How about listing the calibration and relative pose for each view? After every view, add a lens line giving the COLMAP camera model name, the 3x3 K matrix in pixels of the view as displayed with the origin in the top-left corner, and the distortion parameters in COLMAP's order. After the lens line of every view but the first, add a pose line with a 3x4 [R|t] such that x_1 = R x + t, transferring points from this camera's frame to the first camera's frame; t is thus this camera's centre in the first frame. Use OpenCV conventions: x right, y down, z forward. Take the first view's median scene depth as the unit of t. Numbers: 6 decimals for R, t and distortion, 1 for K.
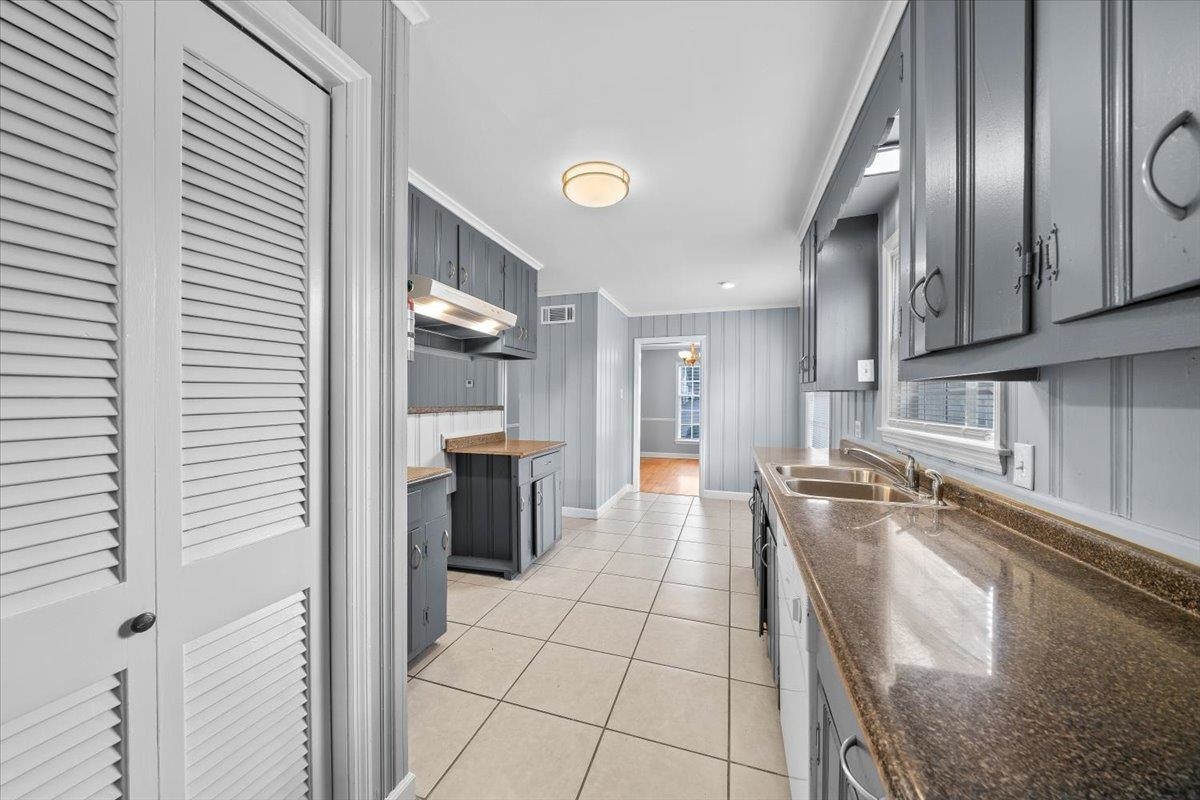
lens RADIAL K [[423.9, 0, 593.9], [0, 423.9, 402.9], [0, 0, 1]] dist [-0.003403, -0.000120]
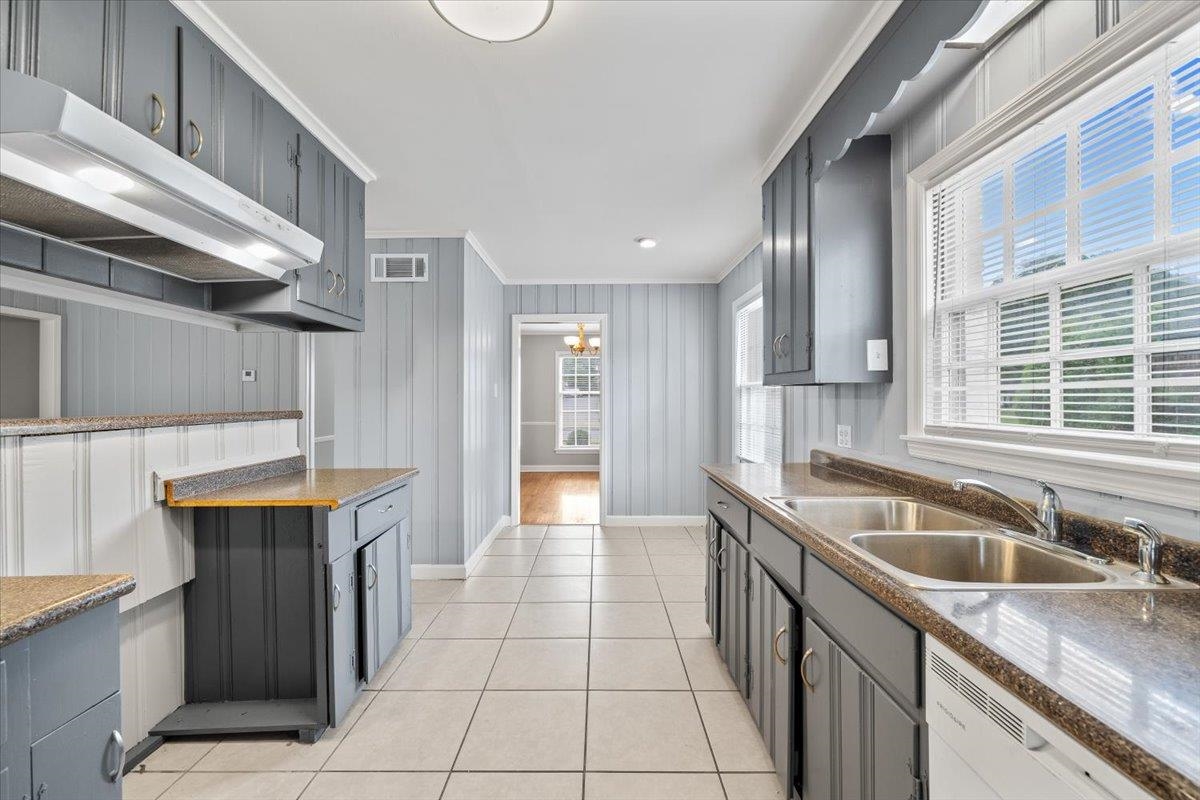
lens RADIAL K [[486.3, 0, 597.5], [0, 486.3, 397.4], [0, 0, 1]] dist [-0.000703, -0.000264]
pose [[0.951474, -0.006617, 0.307658, -0.037921], [0.009538, 0.999923, -0.007991, -0.002946], [-0.307582, 0.010538, 0.951463, 0.276066]]
